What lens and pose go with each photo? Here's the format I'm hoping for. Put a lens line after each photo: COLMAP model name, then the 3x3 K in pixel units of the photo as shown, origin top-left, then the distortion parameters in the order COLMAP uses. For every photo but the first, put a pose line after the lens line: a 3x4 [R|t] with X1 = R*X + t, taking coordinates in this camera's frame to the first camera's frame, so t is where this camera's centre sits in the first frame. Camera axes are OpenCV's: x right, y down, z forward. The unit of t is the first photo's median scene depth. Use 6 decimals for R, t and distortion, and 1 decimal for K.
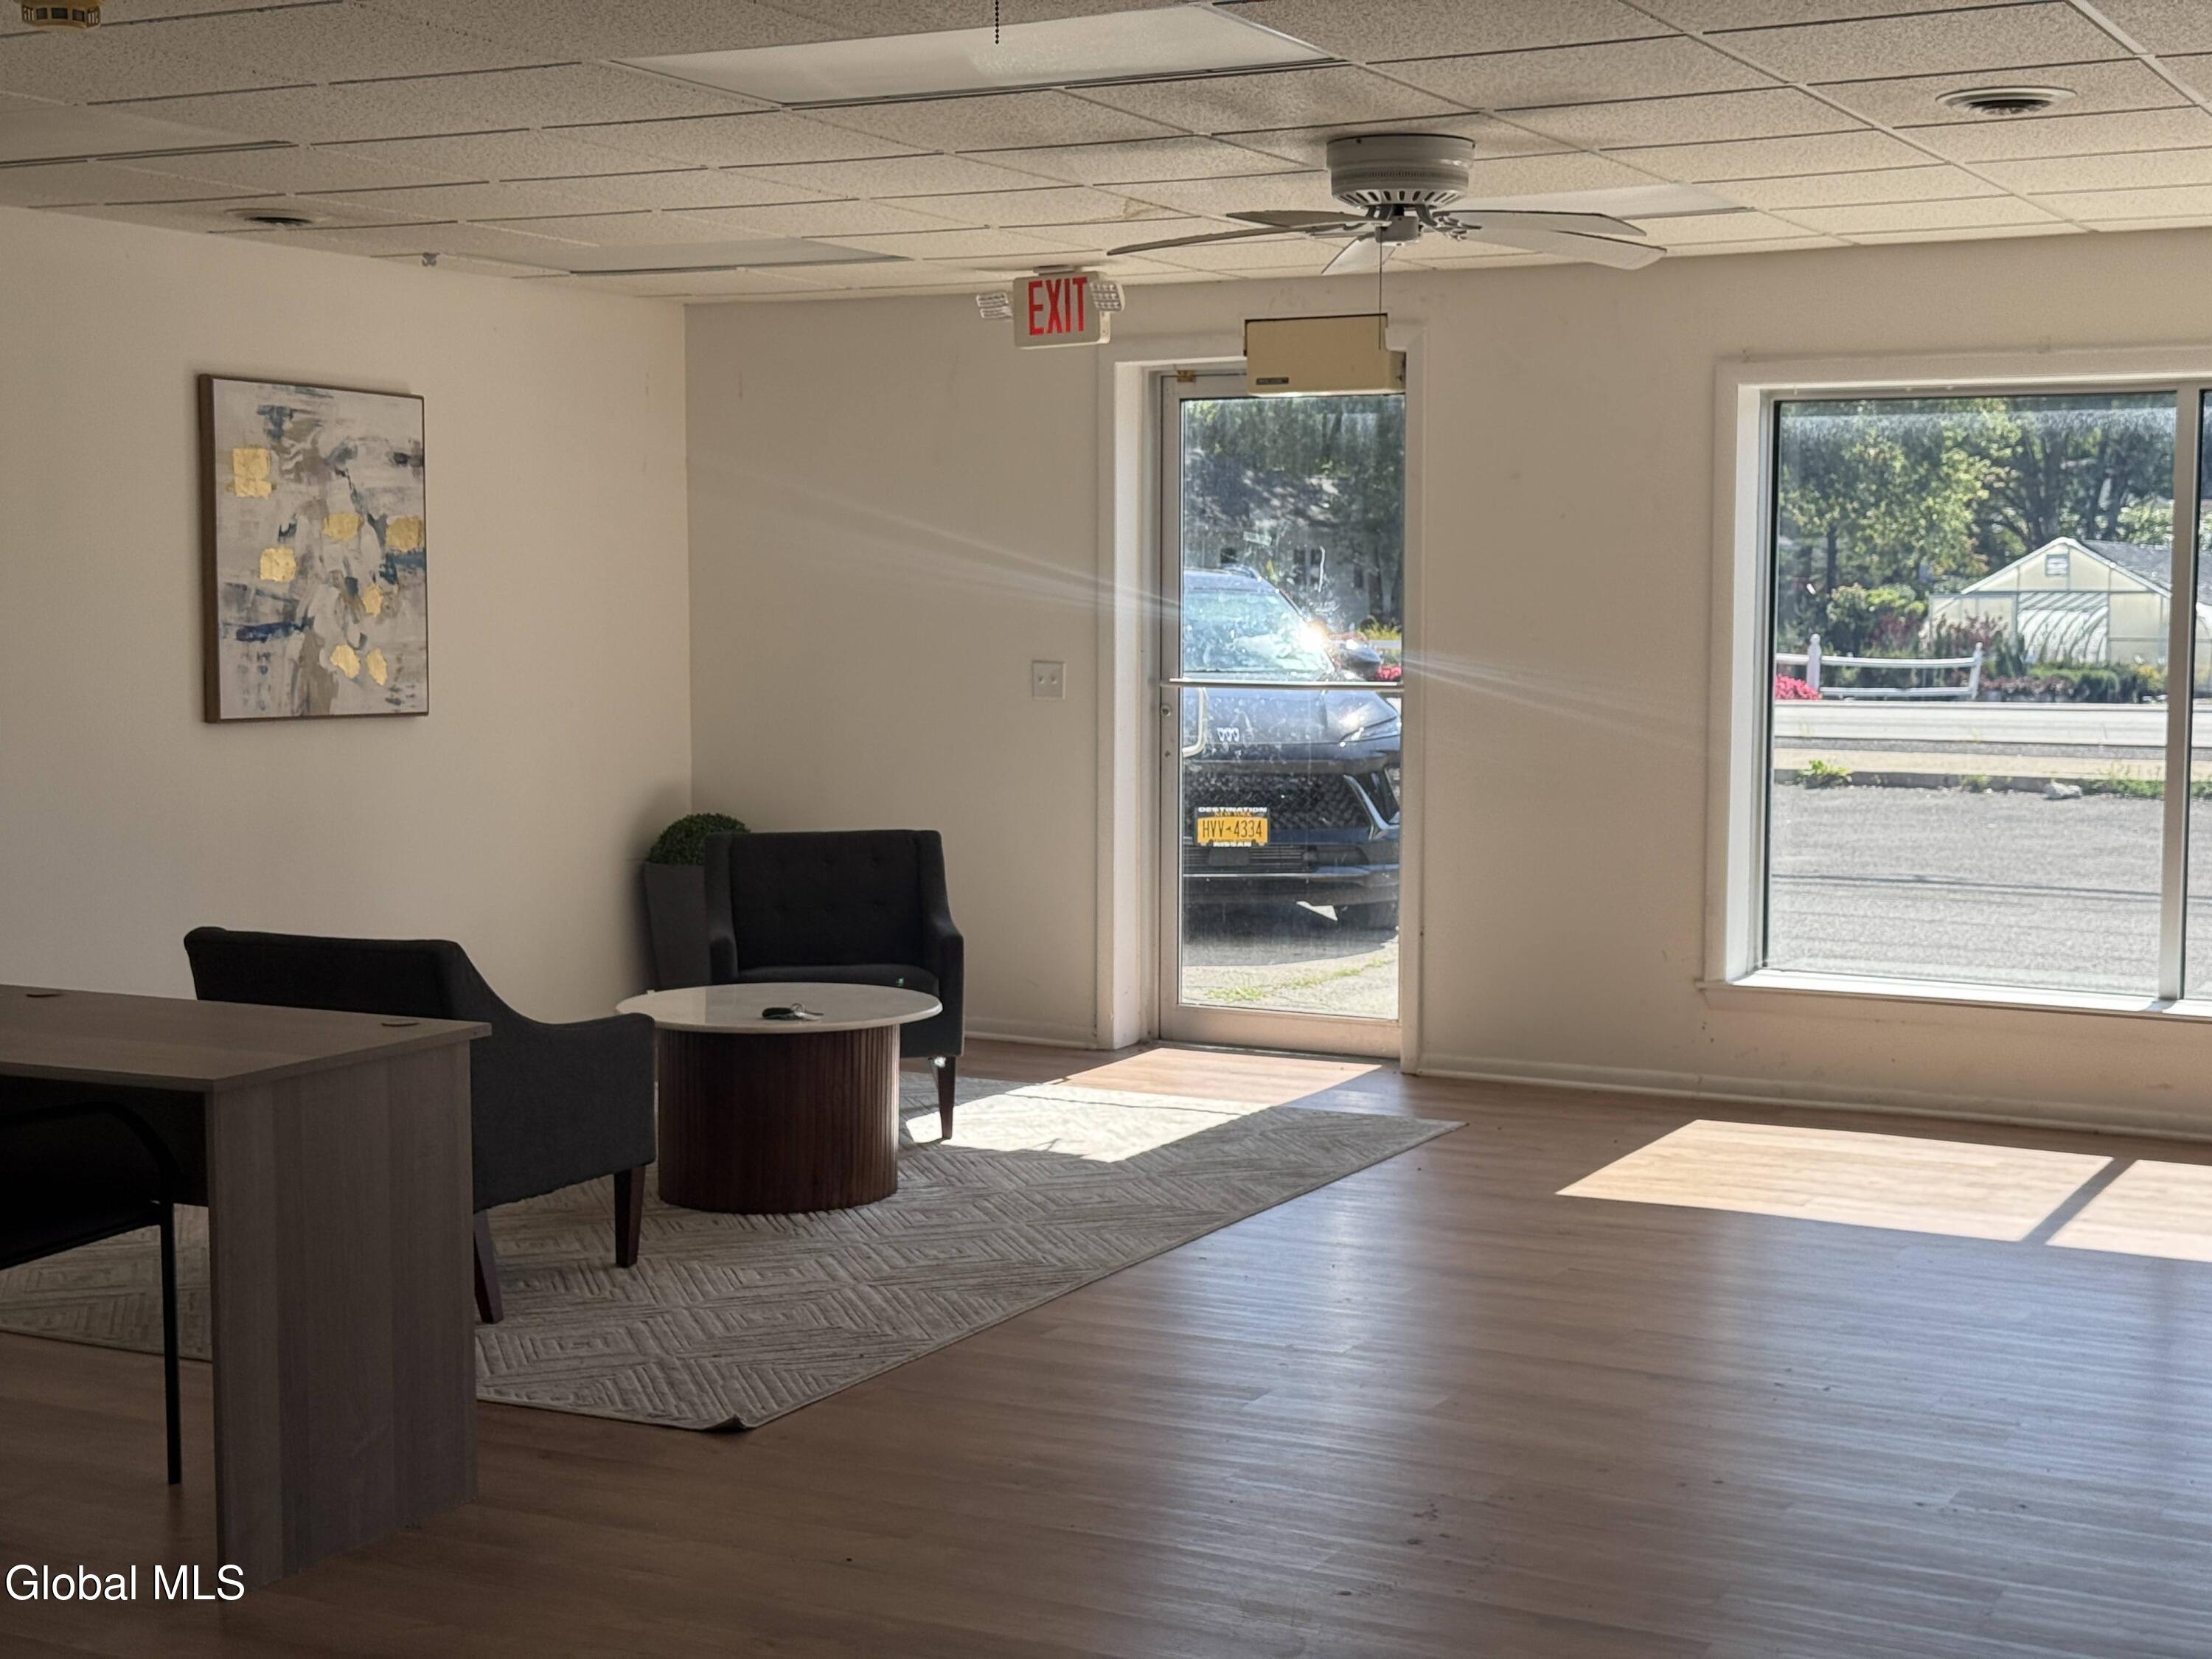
lens RADIAL K [[3066.1, 0, 1121.3], [0, 3066.1, 826.0], [0, 0, 1]] dist [0.159982, -0.288509]
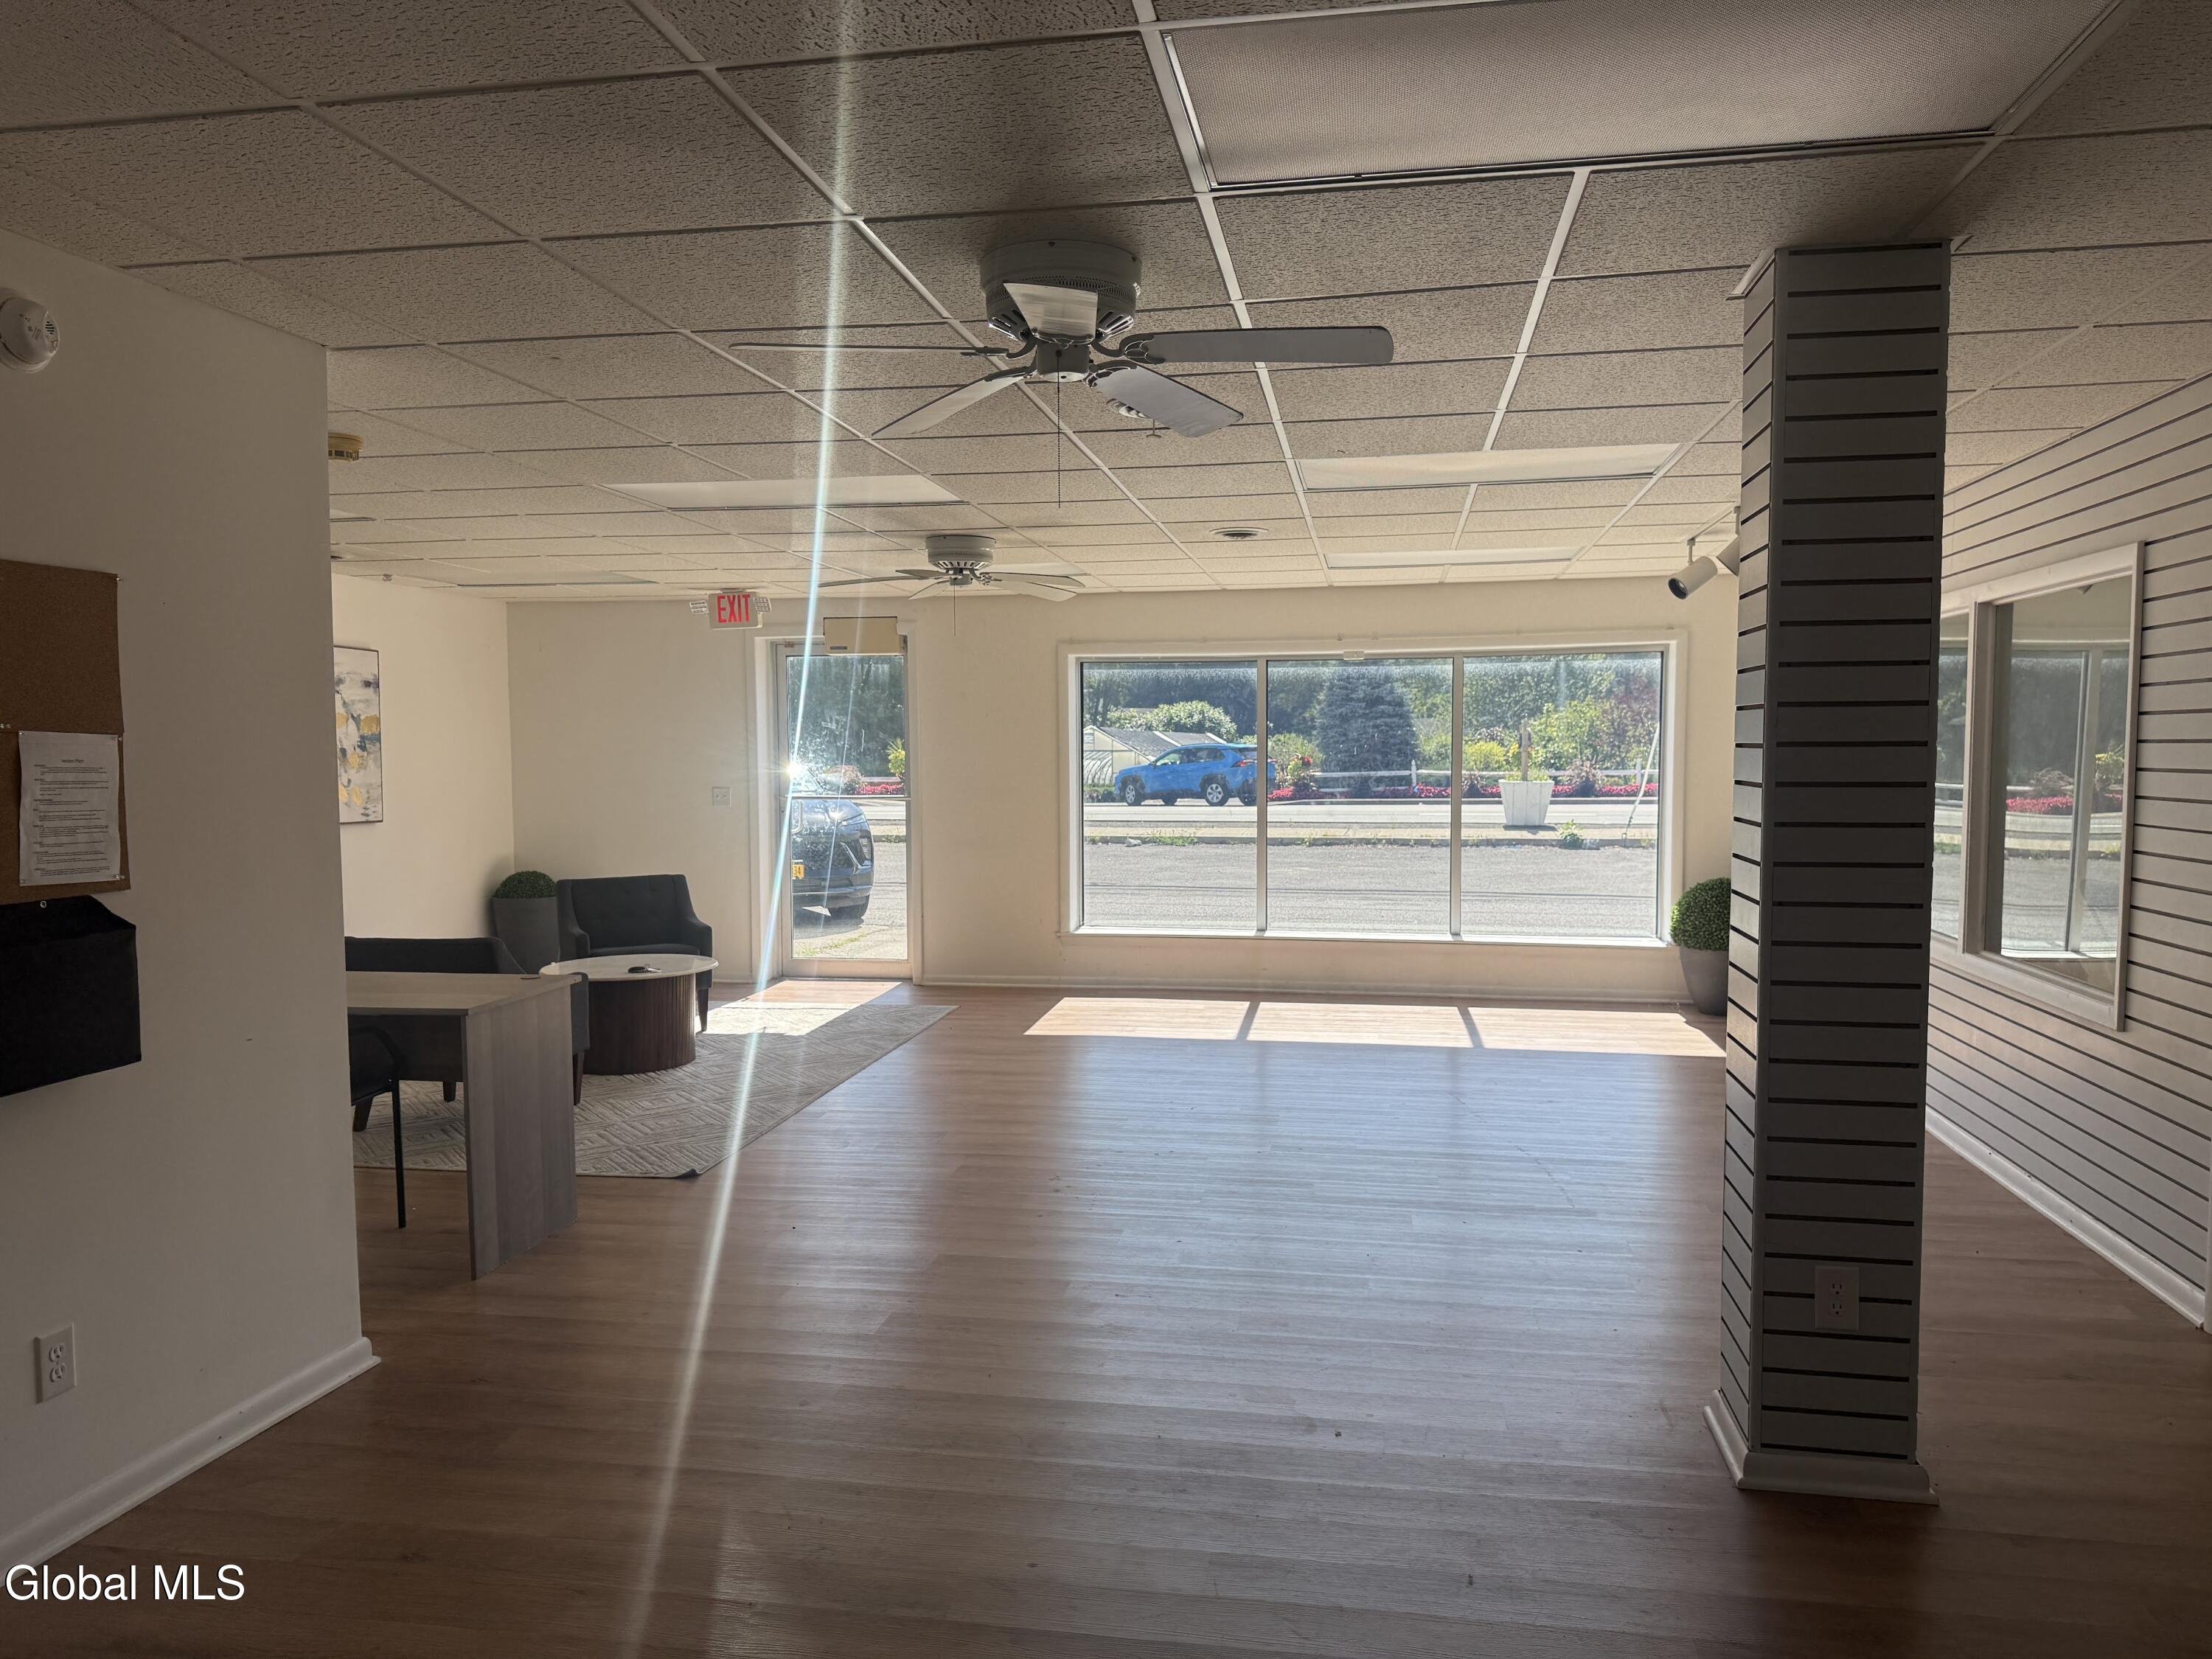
lens RADIAL K [[1532.6, 0, 1106.0], [0, 1532.6, 829.5], [0, 0, 1]] dist [0.165967, -0.358729]
pose [[0.950883, -0.024786, 0.308557, -0.109012], [0.032595, 0.999265, -0.020179, 0.001670], [-0.307830, 0.029246, 0.950992, -0.021847]]
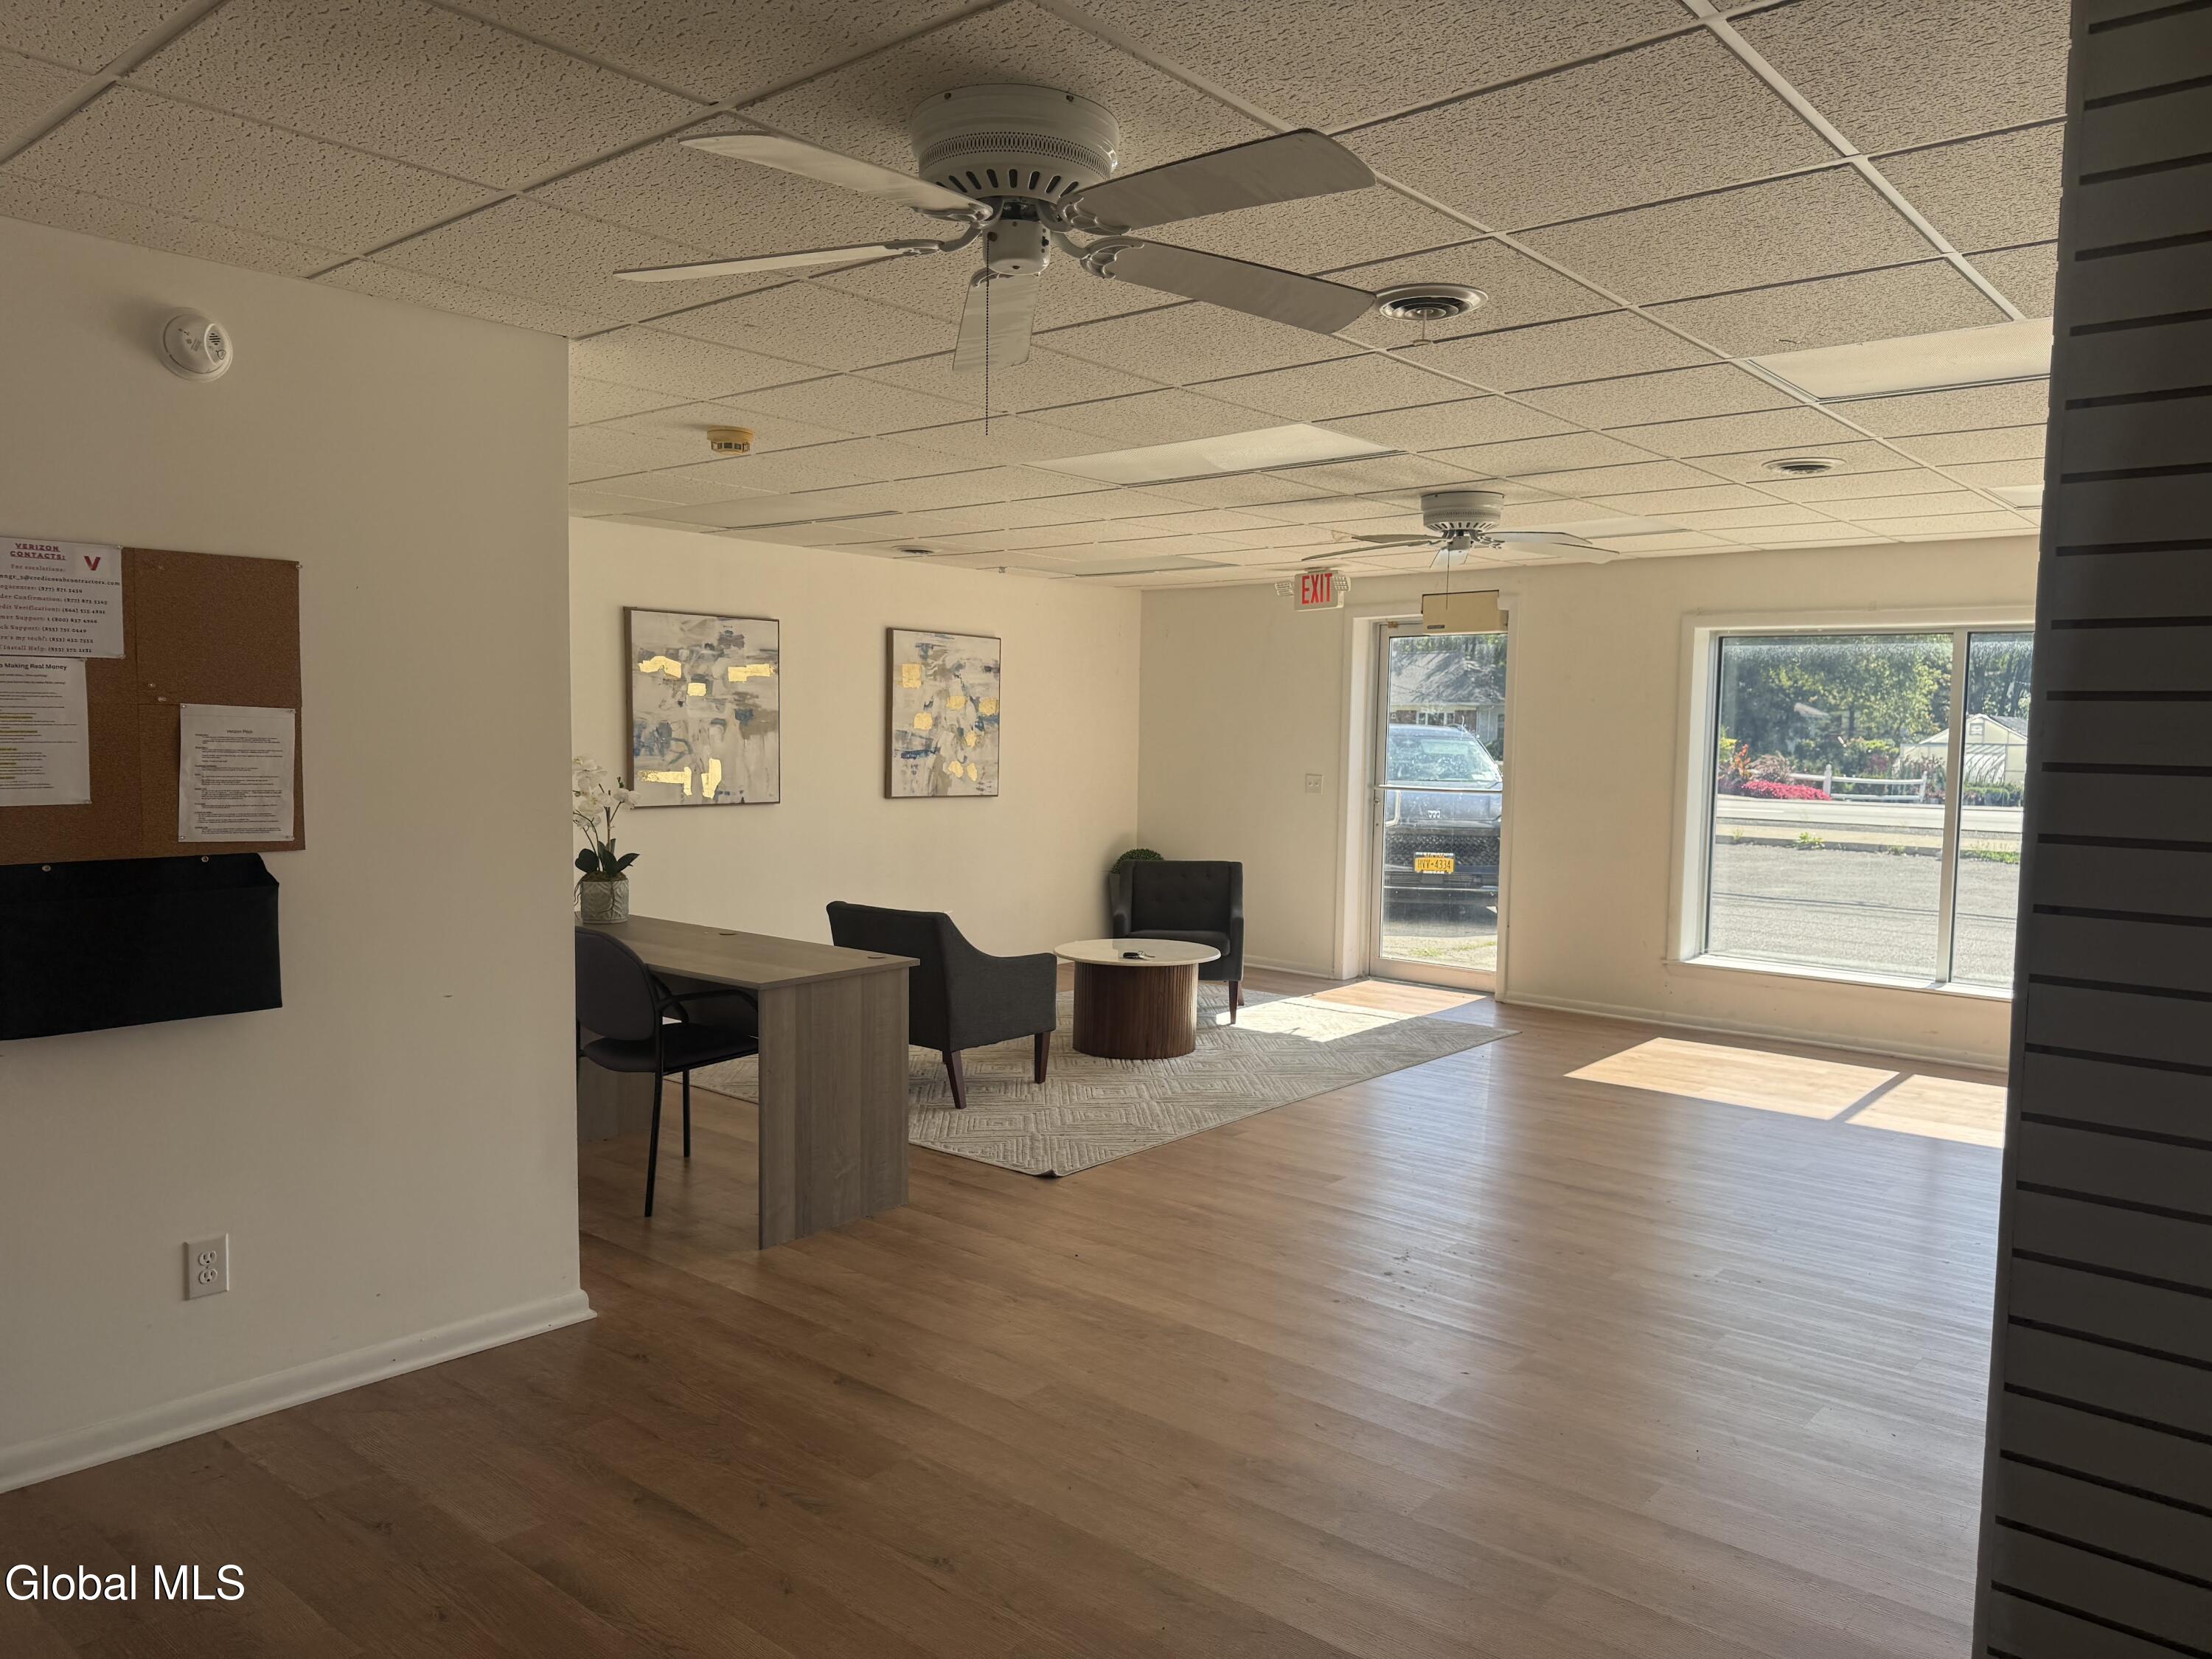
lens RADIAL K [[1532.6, 0, 1106.0], [0, 1532.6, 829.5], [0, 0, 1]] dist [0.165967, -0.358729]
pose [[0.974839, 0.026389, -0.221343, 0.070283], [-0.029530, 0.999505, -0.010894, -0.005853], [0.220946, 0.017156, 0.975135, 0.045586]]
